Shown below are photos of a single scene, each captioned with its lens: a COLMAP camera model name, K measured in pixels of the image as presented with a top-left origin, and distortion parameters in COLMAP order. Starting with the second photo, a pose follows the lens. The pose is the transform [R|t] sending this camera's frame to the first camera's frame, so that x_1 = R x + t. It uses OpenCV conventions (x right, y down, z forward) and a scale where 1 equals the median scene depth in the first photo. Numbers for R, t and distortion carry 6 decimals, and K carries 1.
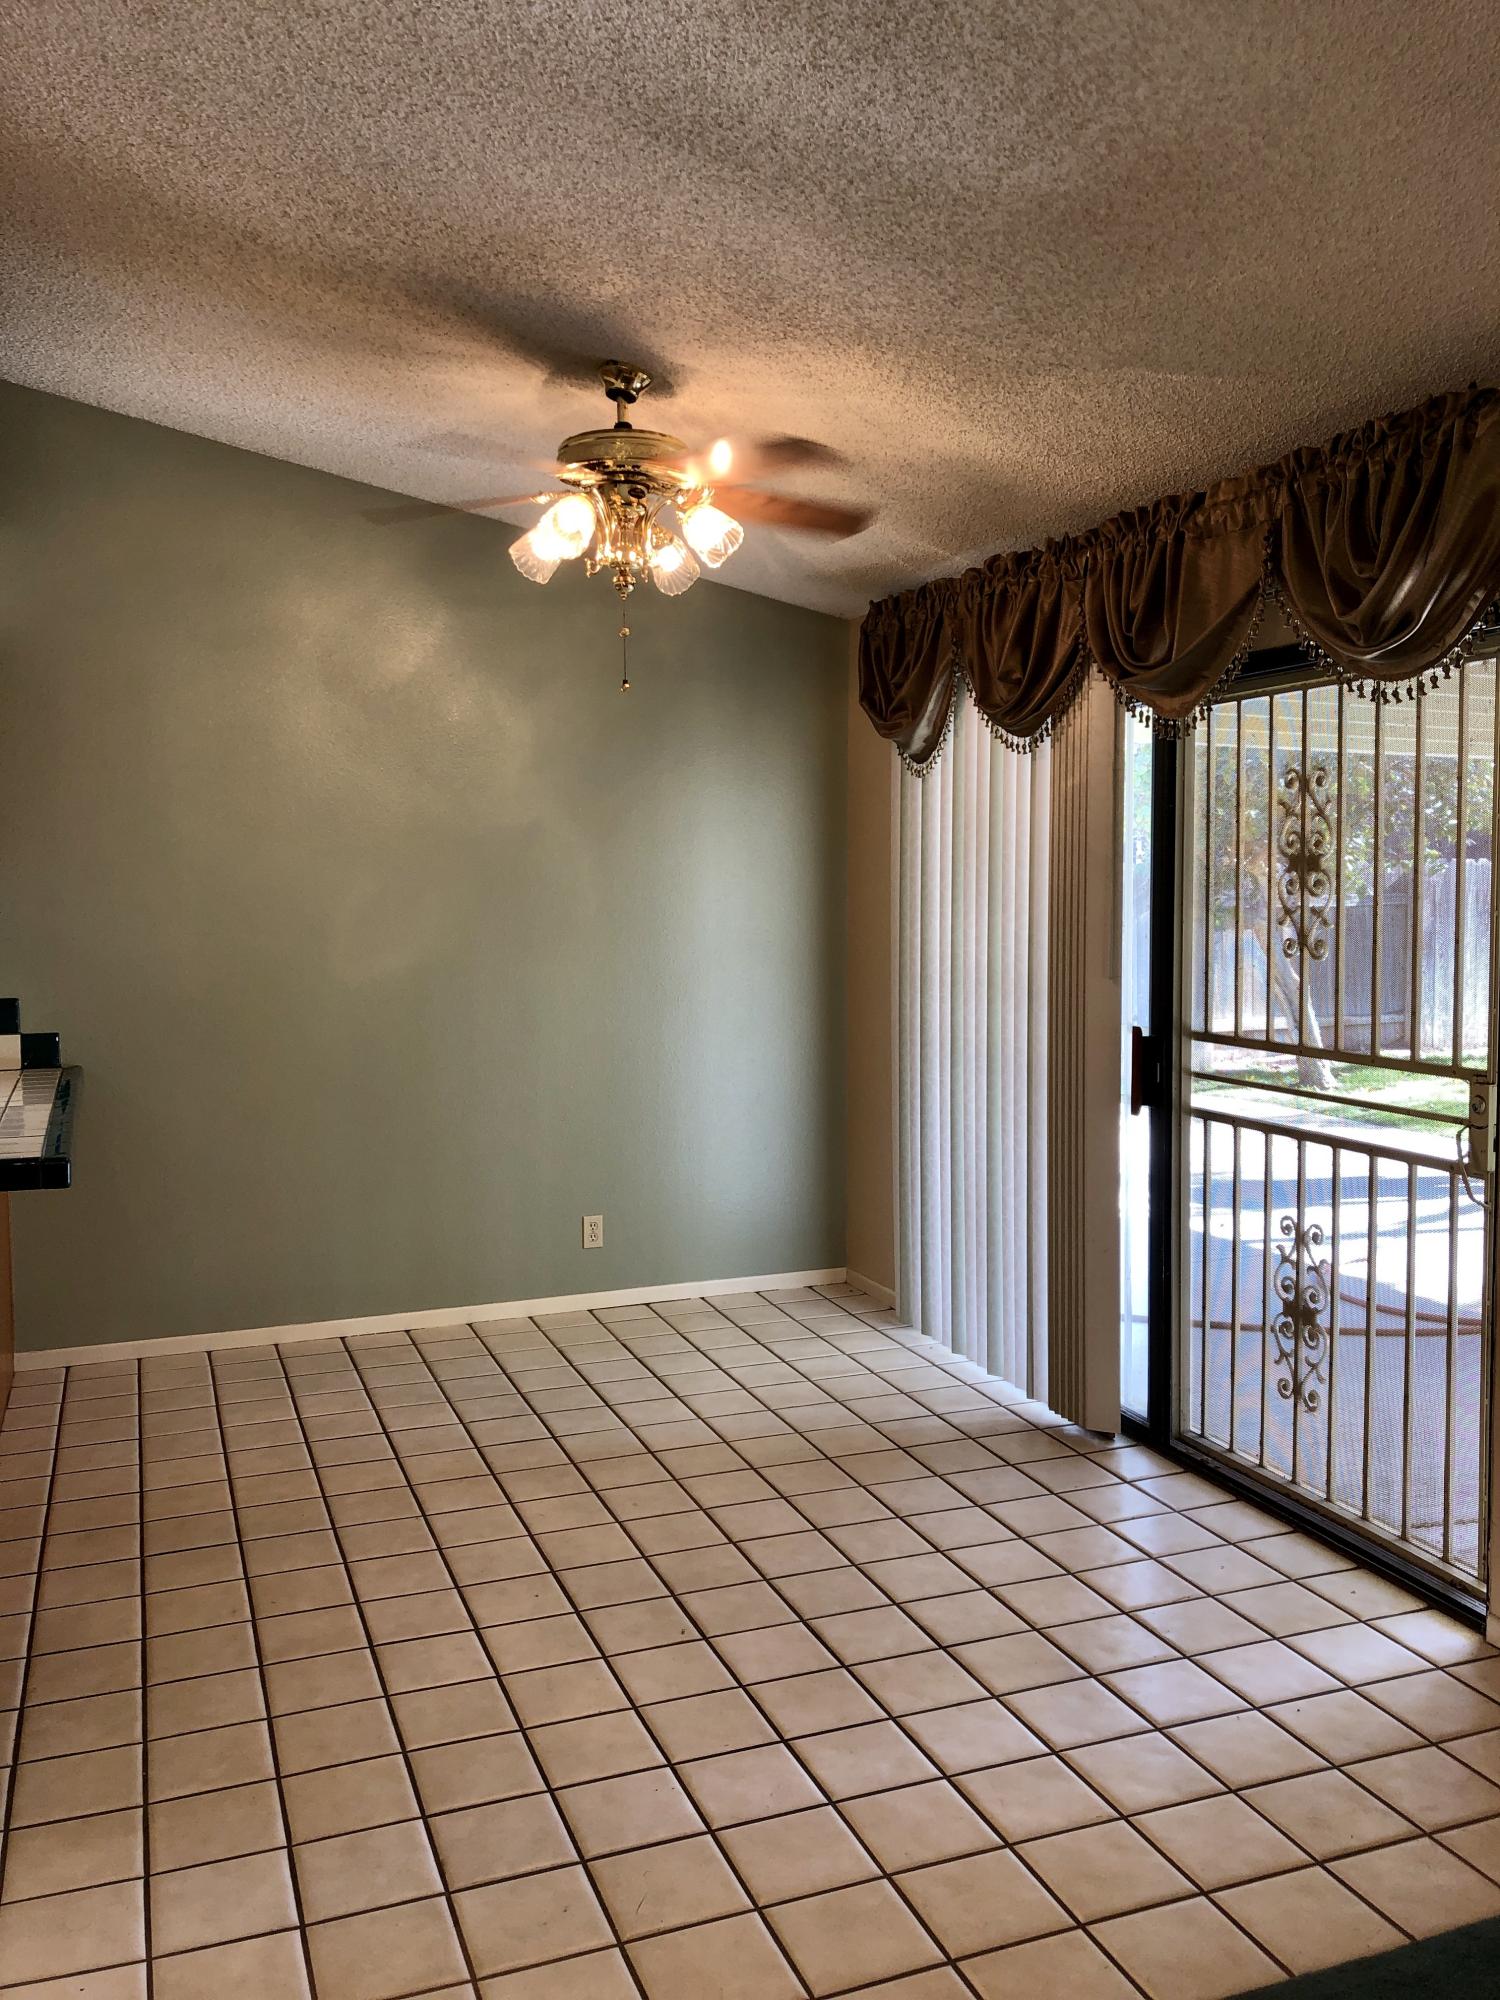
lens RADIAL K [[1626.1, 0, 738.8], [0, 1626.1, 979.7], [0, 0, 1]] dist [0.035232, -0.051958]
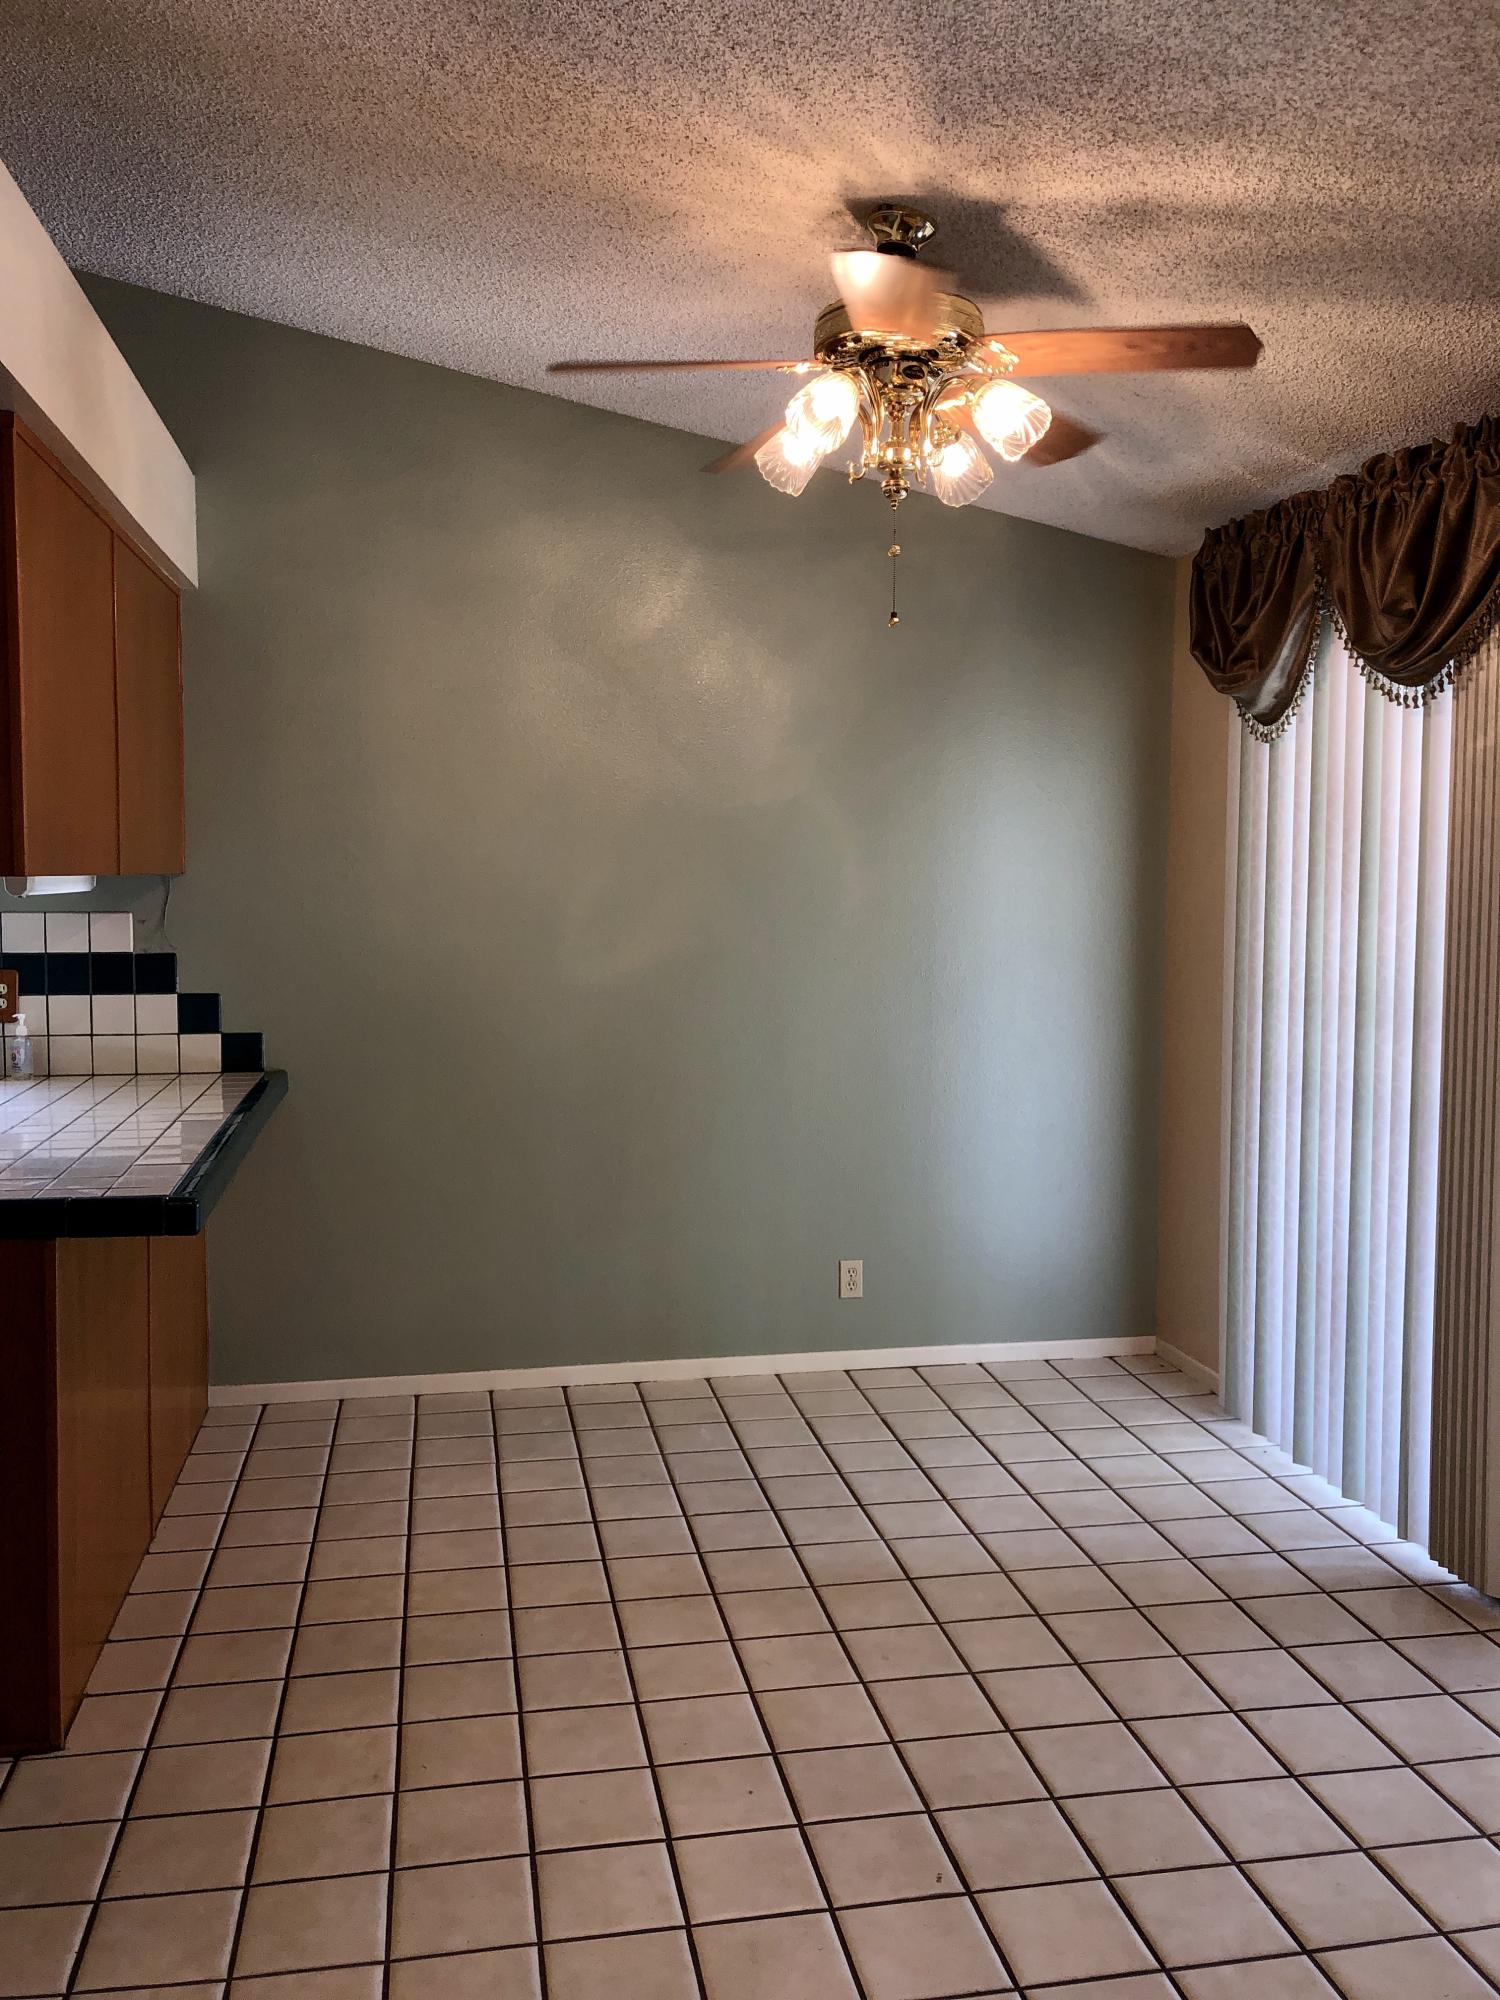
lens RADIAL K [[1626.1, 0, 738.8], [0, 1626.1, 979.7], [0, 0, 1]] dist [0.035232, -0.051958]
pose [[0.984193, 0.020663, -0.175888, -0.001080], [-0.019900, 0.999783, 0.006099, -0.008119], [0.175976, -0.002503, 0.984391, 0.178103]]
